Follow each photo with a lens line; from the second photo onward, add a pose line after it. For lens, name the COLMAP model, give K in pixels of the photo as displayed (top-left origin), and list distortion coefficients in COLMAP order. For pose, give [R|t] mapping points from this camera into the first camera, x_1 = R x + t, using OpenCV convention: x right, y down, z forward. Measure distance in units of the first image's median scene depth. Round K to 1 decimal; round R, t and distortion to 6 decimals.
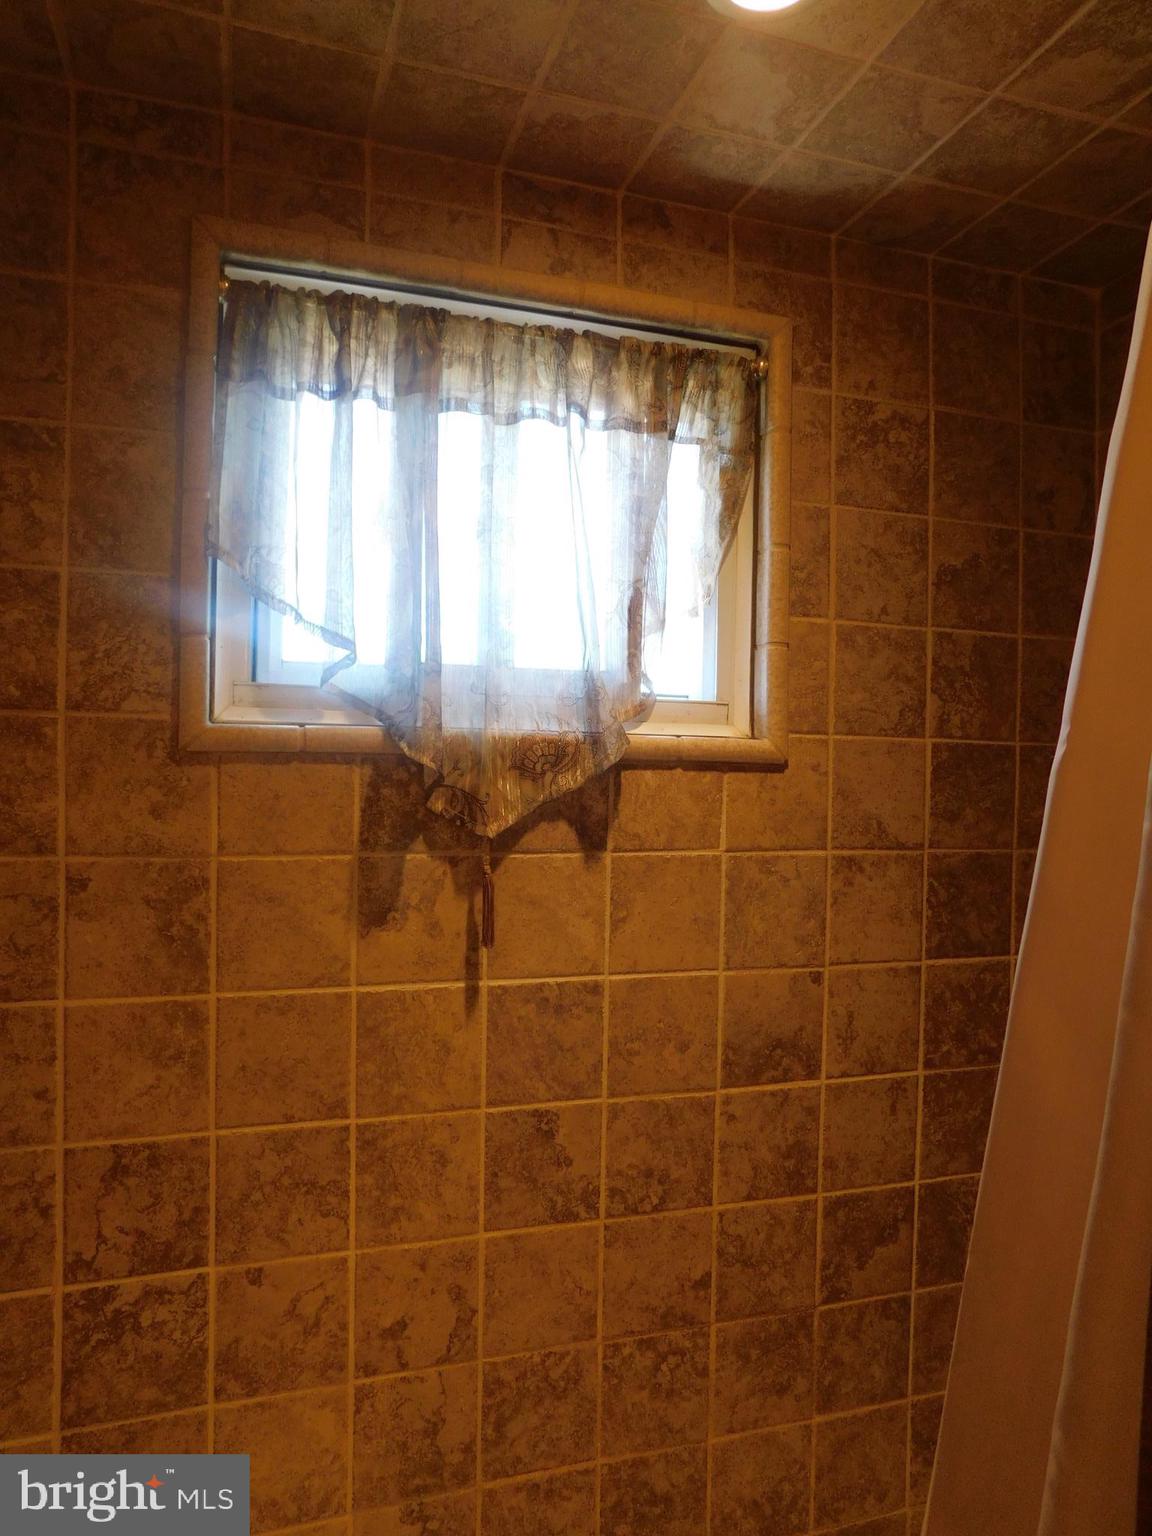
lens RADIAL K [[1011.8, 0, 572.4], [0, 1011.8, 766.0], [0, 0, 1]] dist [-0.072271, 0.060579]
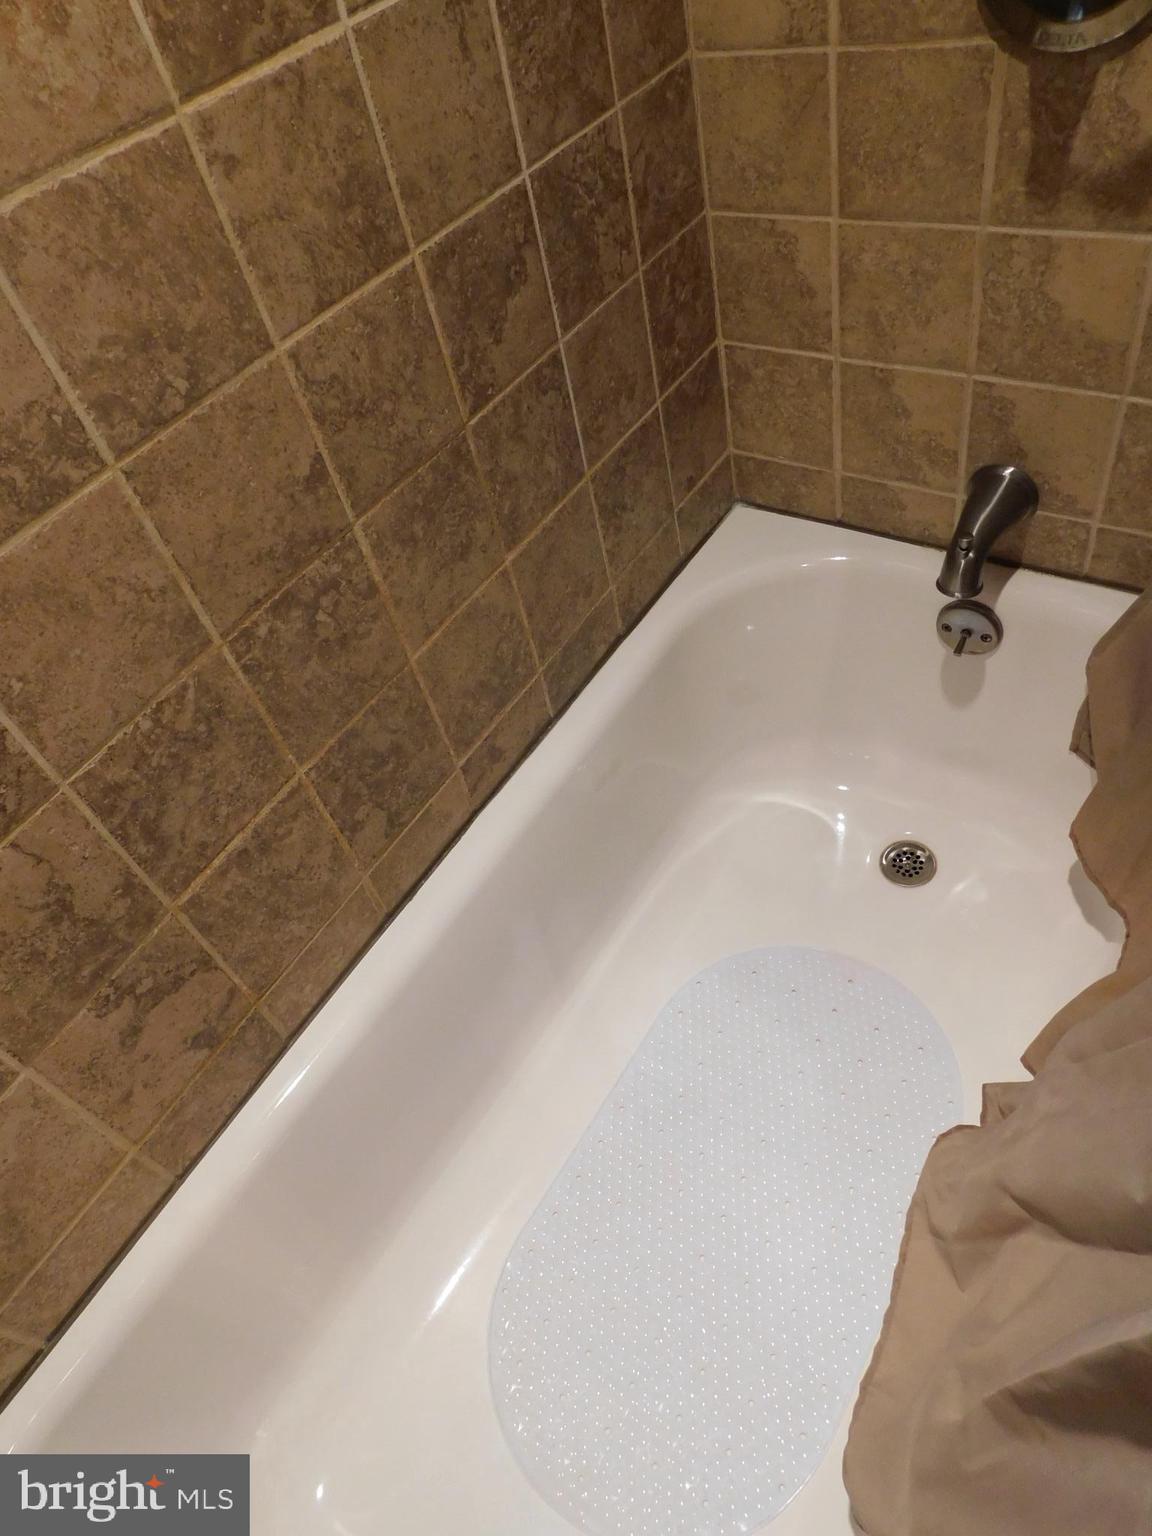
lens RADIAL K [[1011.8, 0, 574.1], [0, 1011.8, 769.6], [0, 0, 1]] dist [-0.072271, 0.060579]
pose [[0.761054, -0.580872, 0.288763, -0.027147], [0.196093, 0.630332, 0.751152, 0.202331], [-0.618340, -0.515043, 0.593621, 0.442223]]
